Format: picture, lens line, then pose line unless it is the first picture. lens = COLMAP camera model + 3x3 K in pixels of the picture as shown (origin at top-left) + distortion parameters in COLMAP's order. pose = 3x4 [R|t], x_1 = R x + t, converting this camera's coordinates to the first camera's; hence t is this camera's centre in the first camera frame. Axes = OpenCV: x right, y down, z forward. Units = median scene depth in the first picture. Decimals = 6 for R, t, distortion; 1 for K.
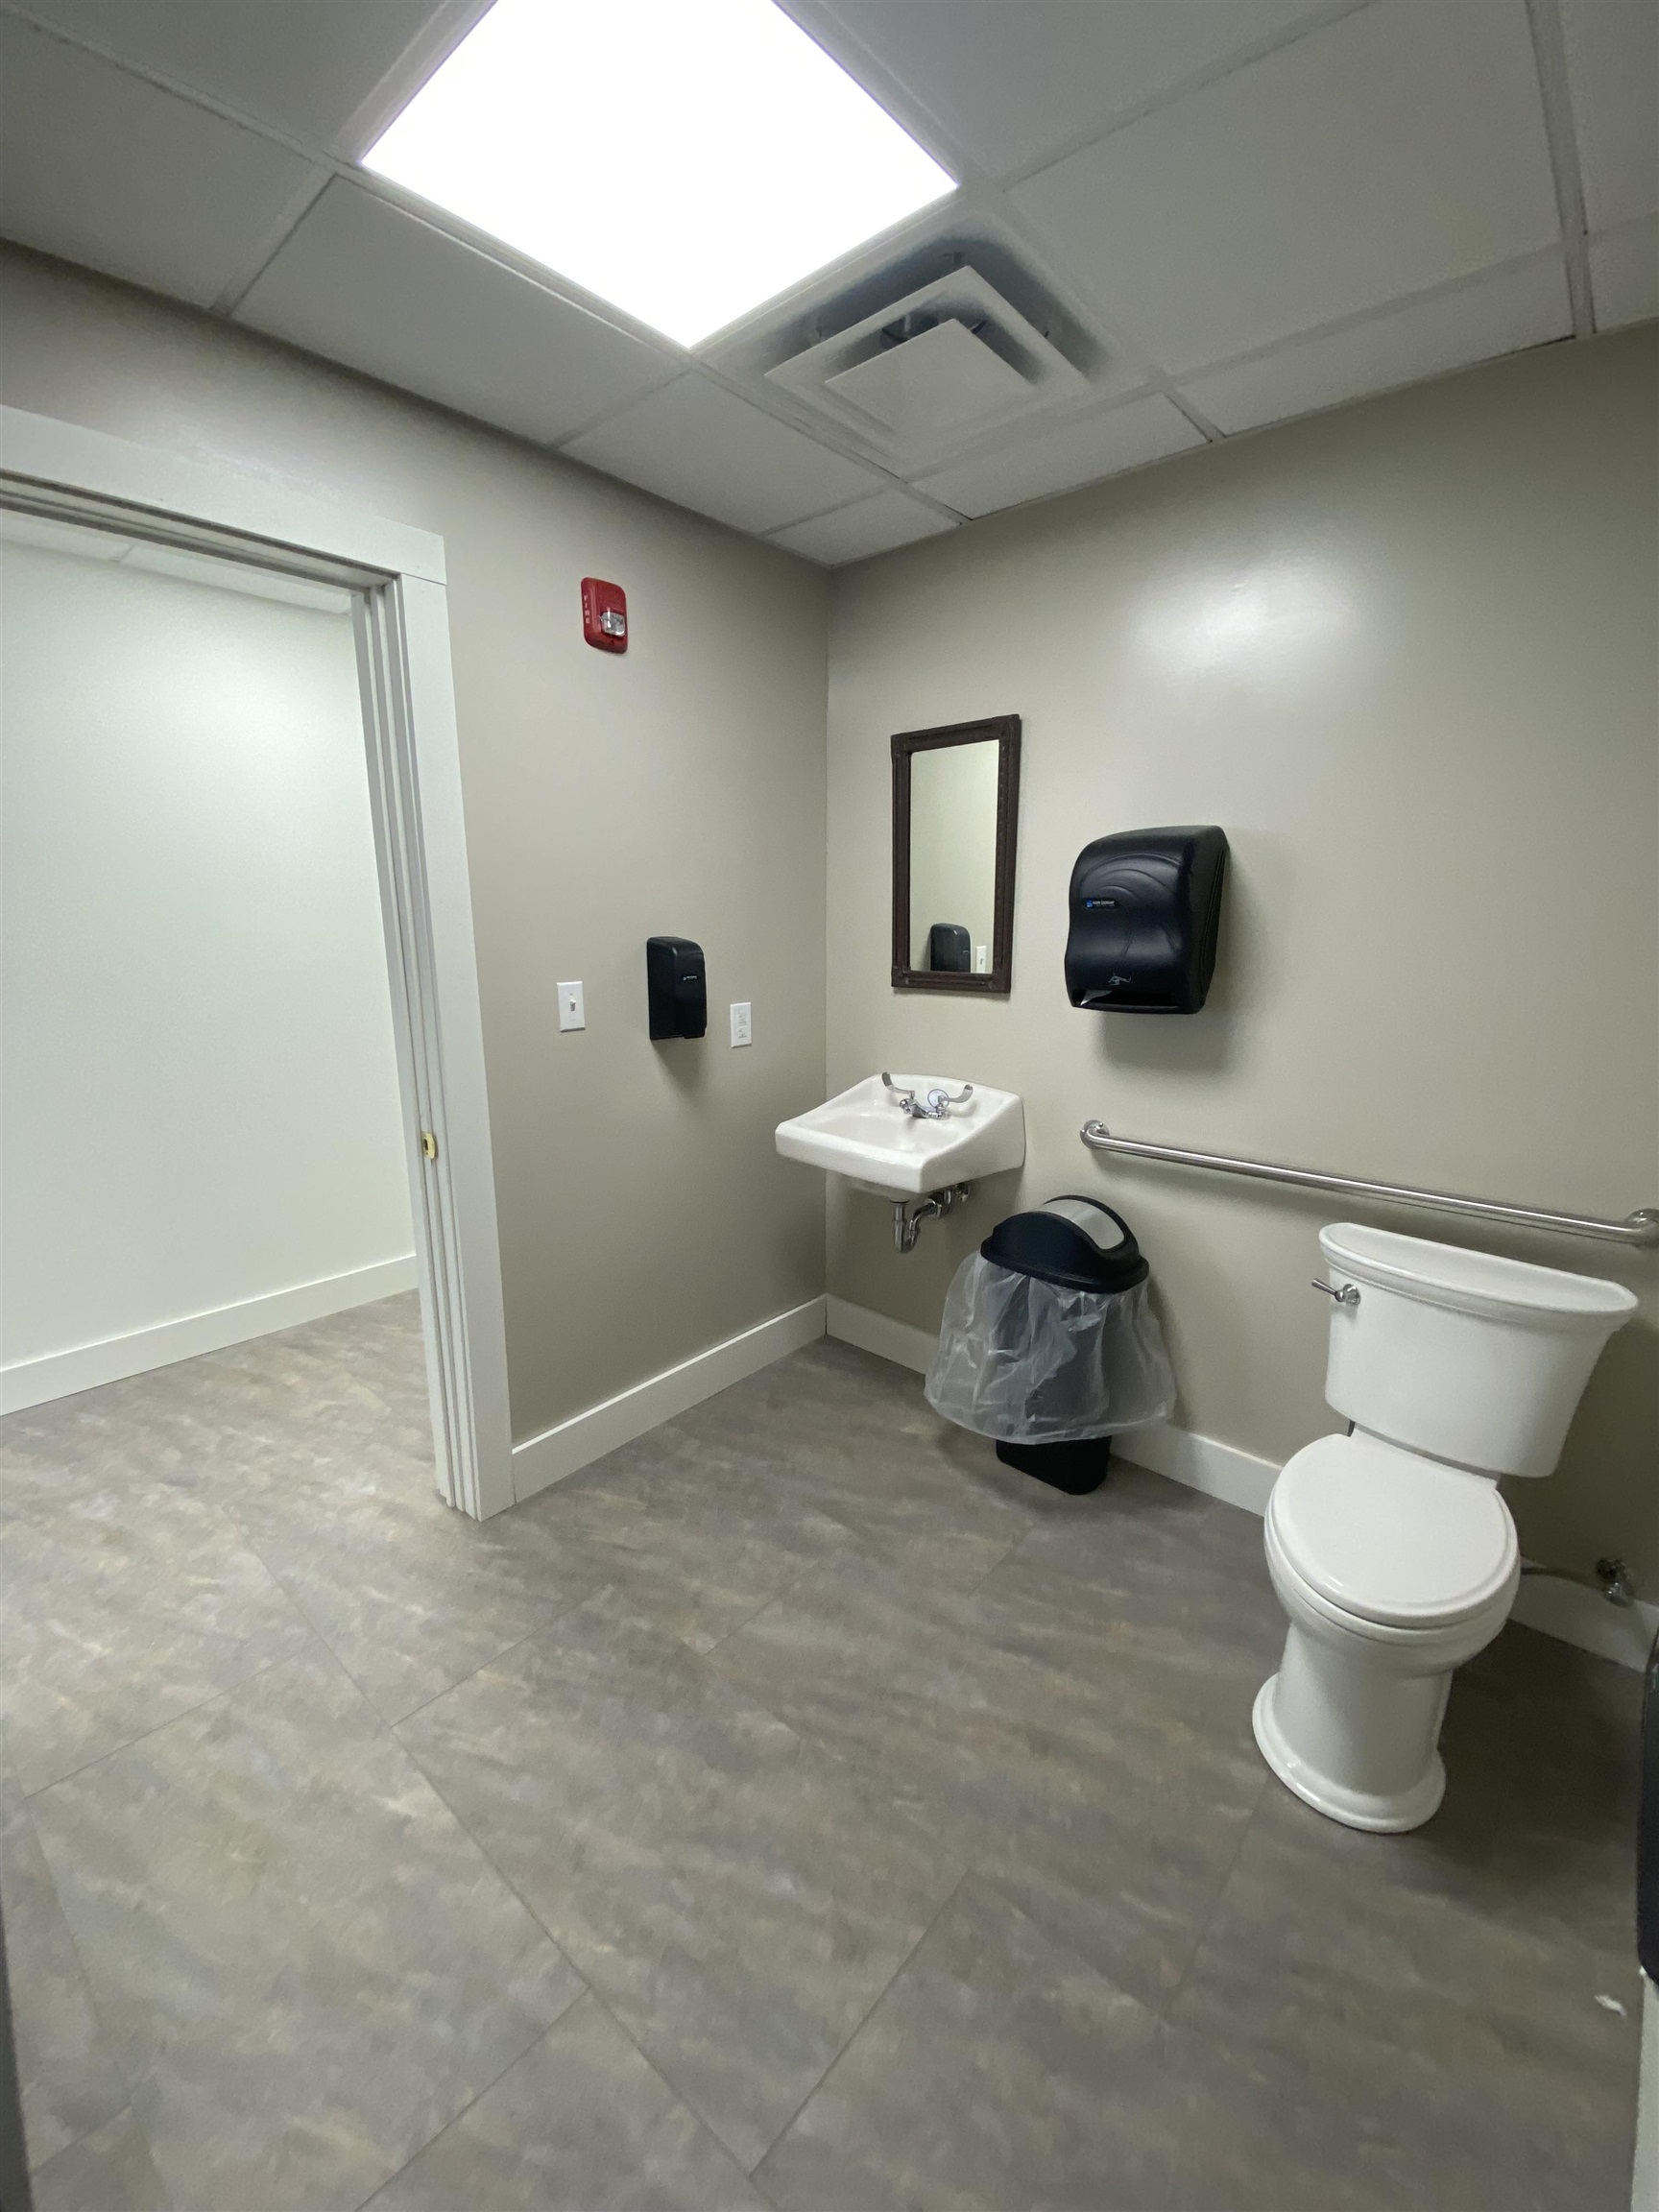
lens RADIAL K [[897.4, 0, 821.8], [0, 897.4, 1095.9], [0, 0, 1]] dist [-0.010754, -0.002859]
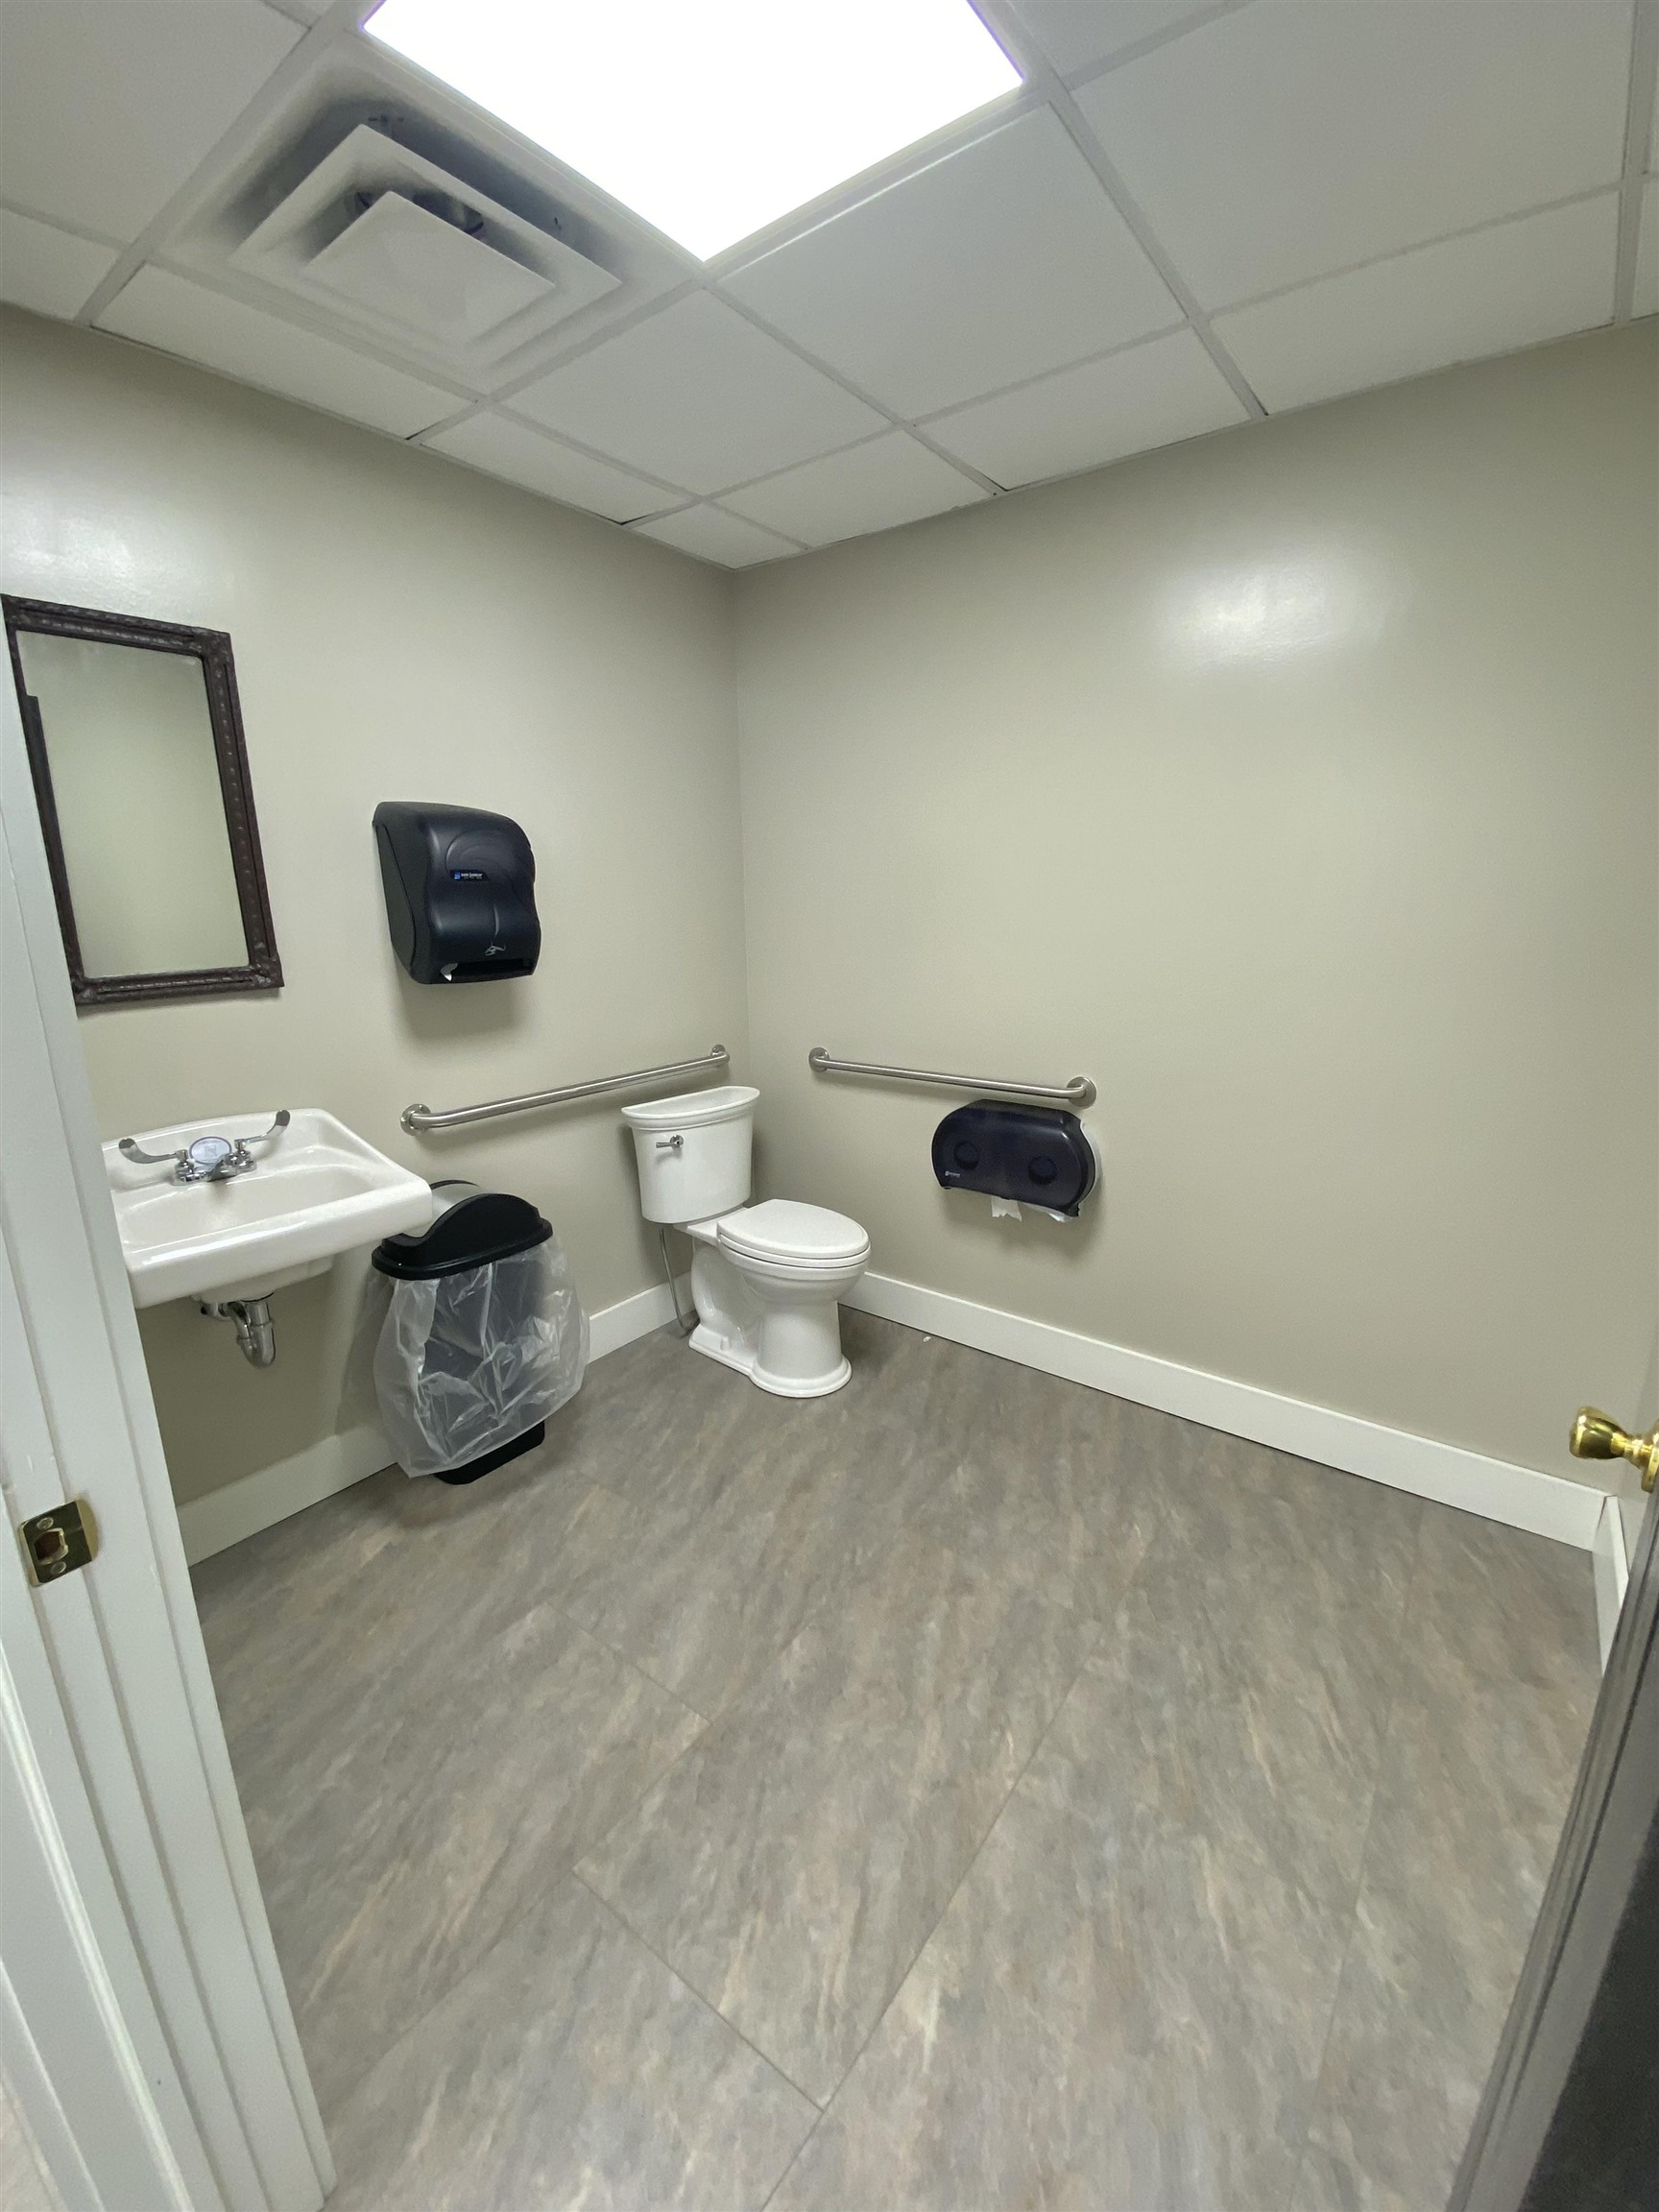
lens RADIAL K [[922.1, 0, 823.6], [0, 922.1, 1101.8], [0, 0, 1]] dist [0.001006, -0.005231]
pose [[-0.061523, -0.243055, 0.968059, -0.945089], [0.235811, 0.938900, 0.250721, -0.166668], [-0.969850, 0.243704, -0.000448, 0.799313]]
